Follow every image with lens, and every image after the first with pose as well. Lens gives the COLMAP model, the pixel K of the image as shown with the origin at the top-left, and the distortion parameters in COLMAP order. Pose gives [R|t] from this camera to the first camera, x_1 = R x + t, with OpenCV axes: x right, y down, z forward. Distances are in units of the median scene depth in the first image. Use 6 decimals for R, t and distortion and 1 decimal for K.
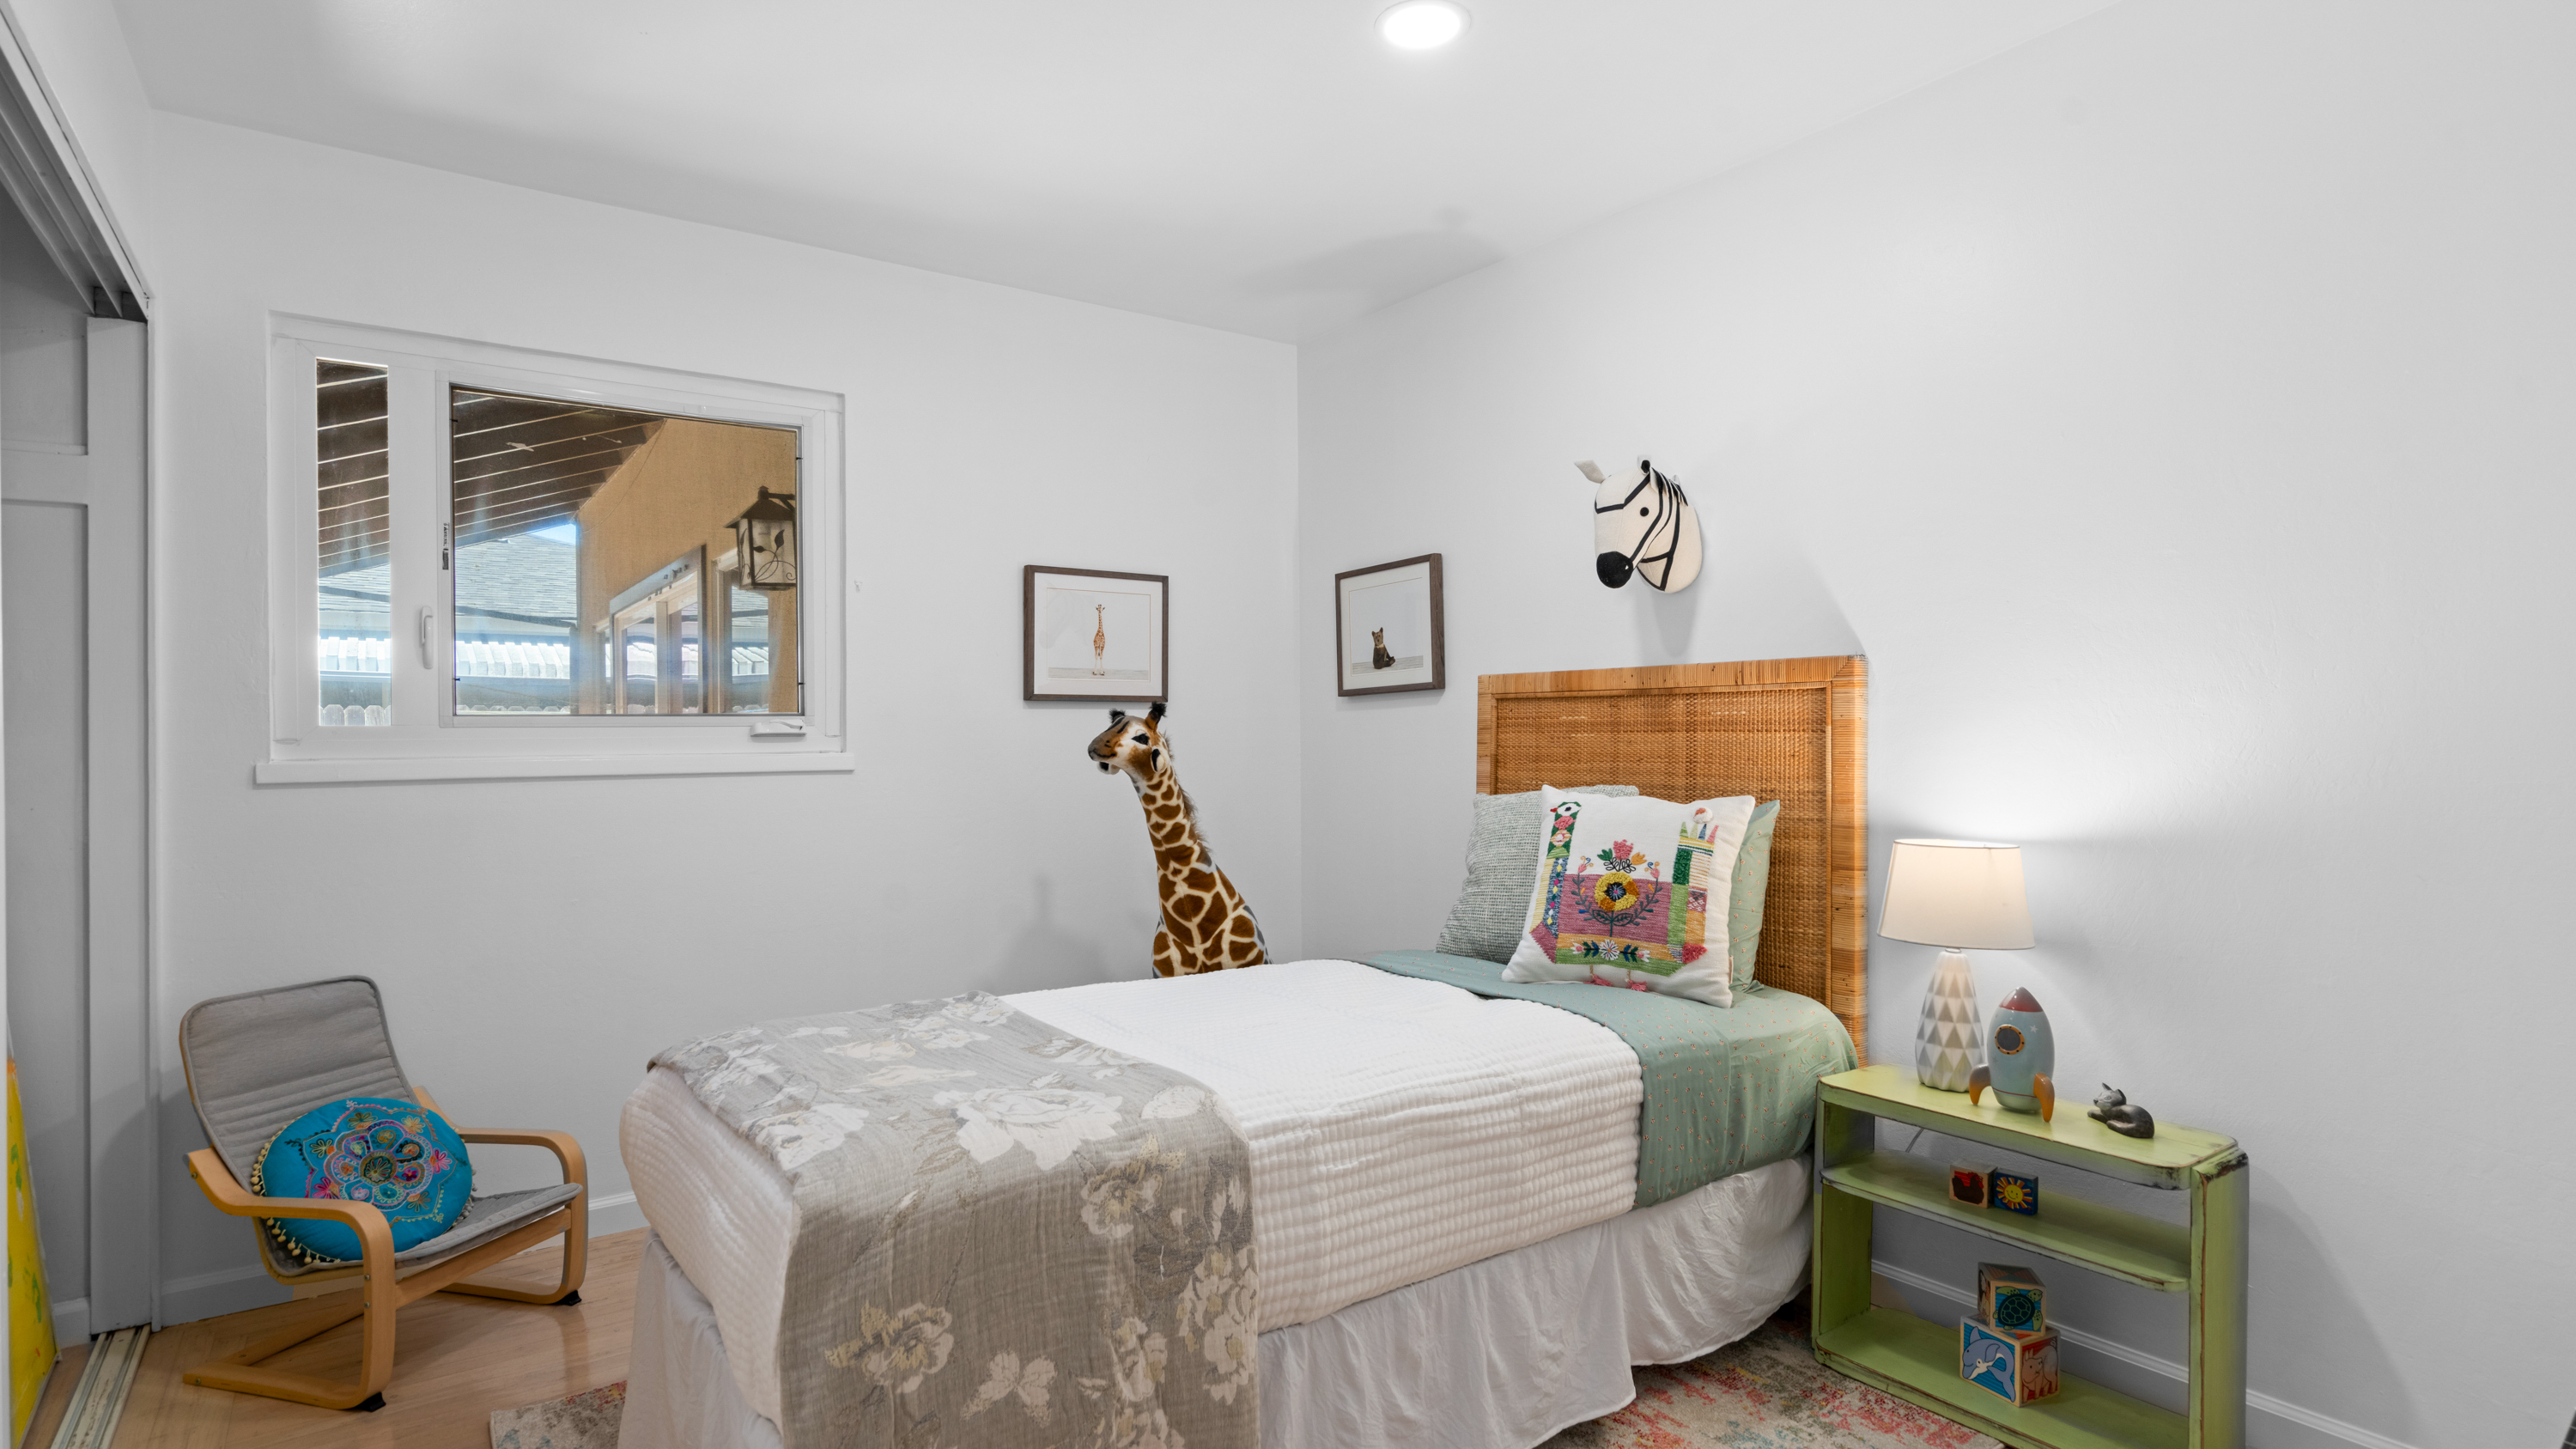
lens RADIAL K [[1285.2, 0, 1288.0], [0, 1285.2, 724.5], [0, 0, 1]] dist [-0.001383, 0.000060]
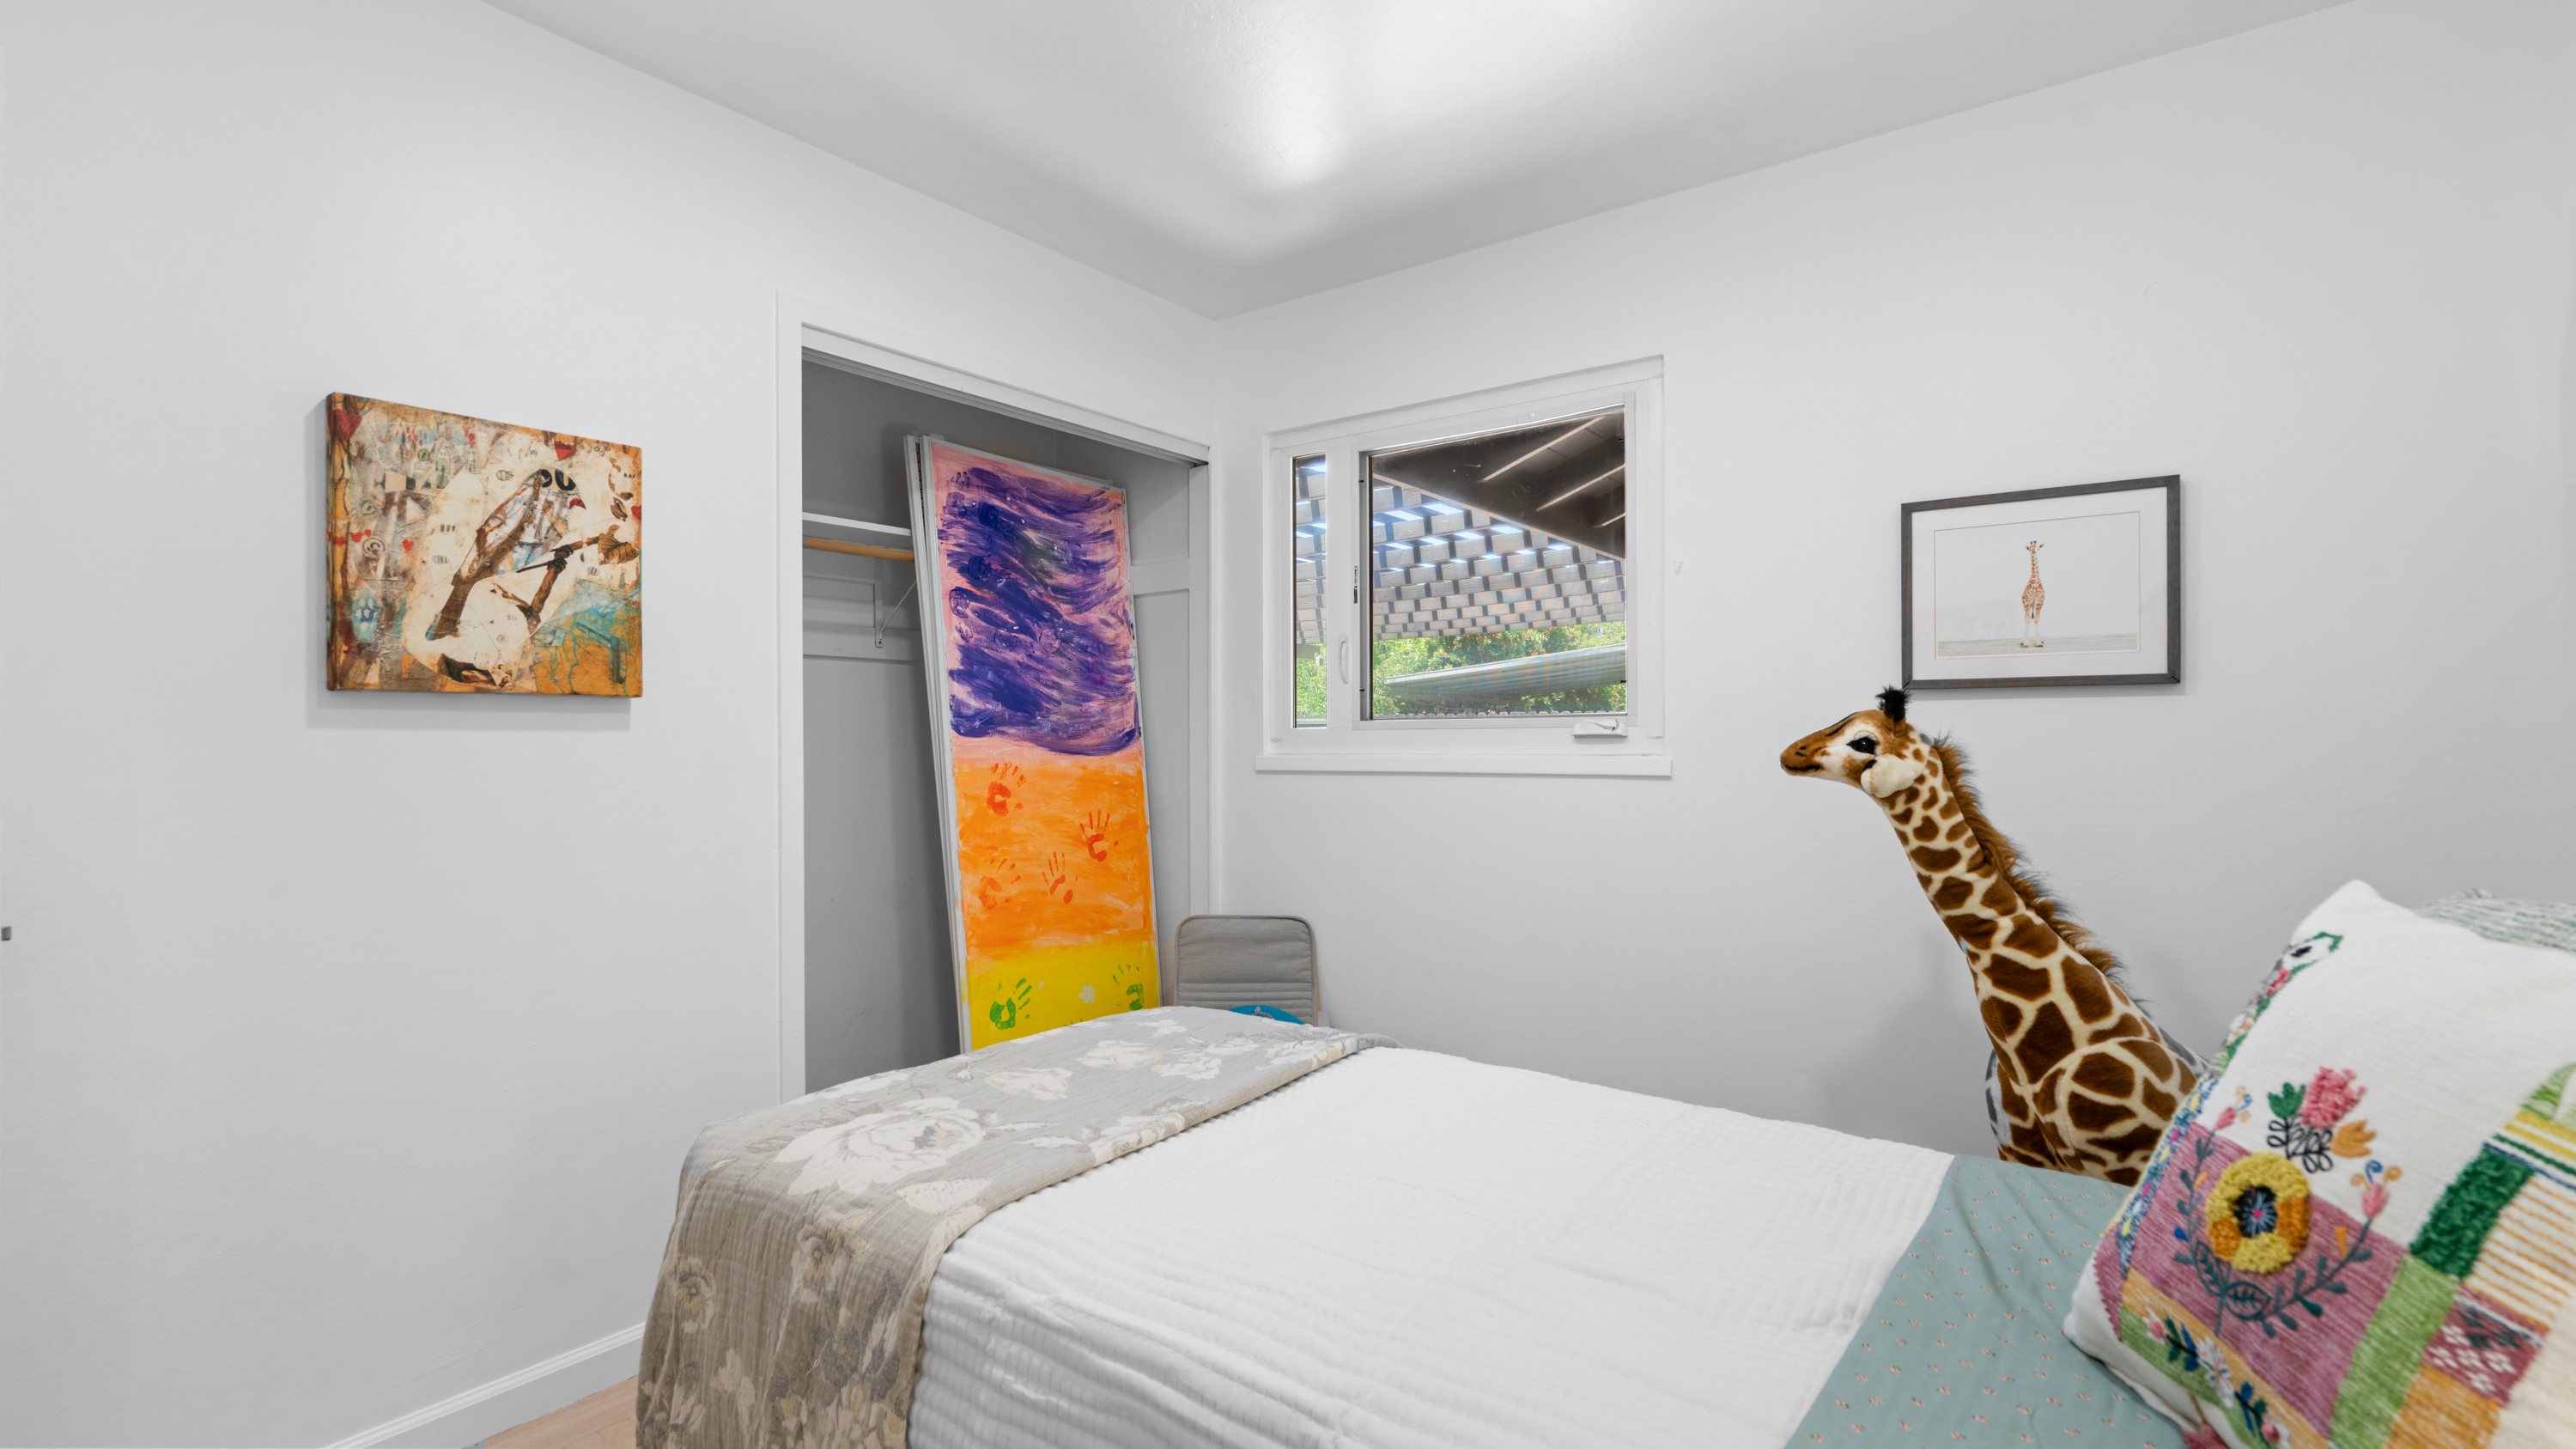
lens RADIAL K [[1181.4, 0, 1284.1], [0, 1181.4, 720.2], [0, 0, 1]] dist [0.001243, 0.000748]
pose [[0.308960, -0.009002, -0.951033, 0.443477], [0.010160, 0.999929, -0.006165, -0.000885], [0.951021, -0.007758, 0.309029, 0.616377]]
